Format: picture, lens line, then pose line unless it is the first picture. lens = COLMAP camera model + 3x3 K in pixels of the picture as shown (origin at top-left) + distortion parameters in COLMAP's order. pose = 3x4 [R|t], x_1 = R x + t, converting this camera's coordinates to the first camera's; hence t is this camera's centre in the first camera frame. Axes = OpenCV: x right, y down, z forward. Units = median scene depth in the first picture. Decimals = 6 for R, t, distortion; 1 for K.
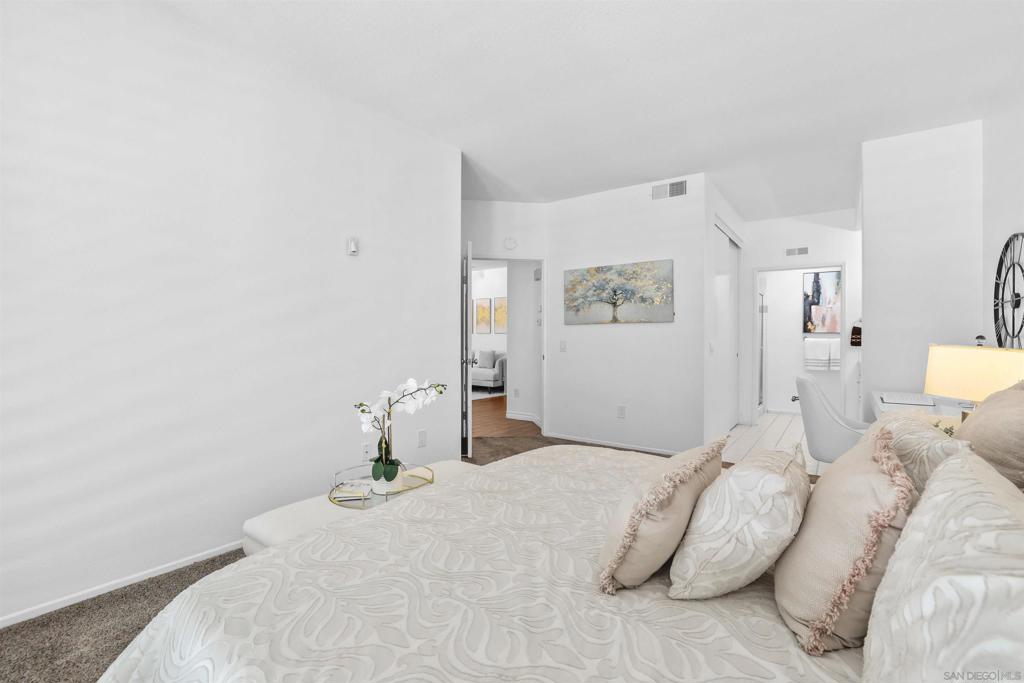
lens RADIAL K [[442.1, 0, 515.6], [0, 442.1, 340.5], [0, 0, 1]] dist [-0.044752, 0.014165]
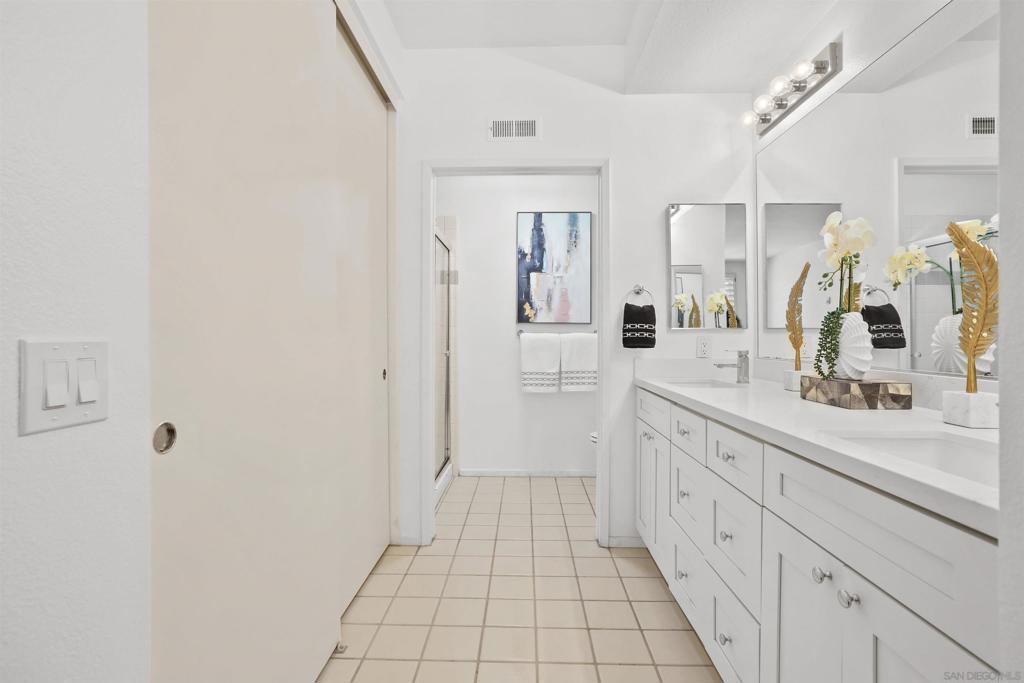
lens RADIAL K [[469.7, 0, 512.0], [0, 469.7, 341.5], [0, 0, 1]] dist [-0.047093, 0.021820]
pose [[0.813399, -0.007442, 0.581658, 0.326622], [0.006215, 0.999972, 0.004103, 0.002635], [-0.581673, 0.000277, 0.813423, 0.544326]]
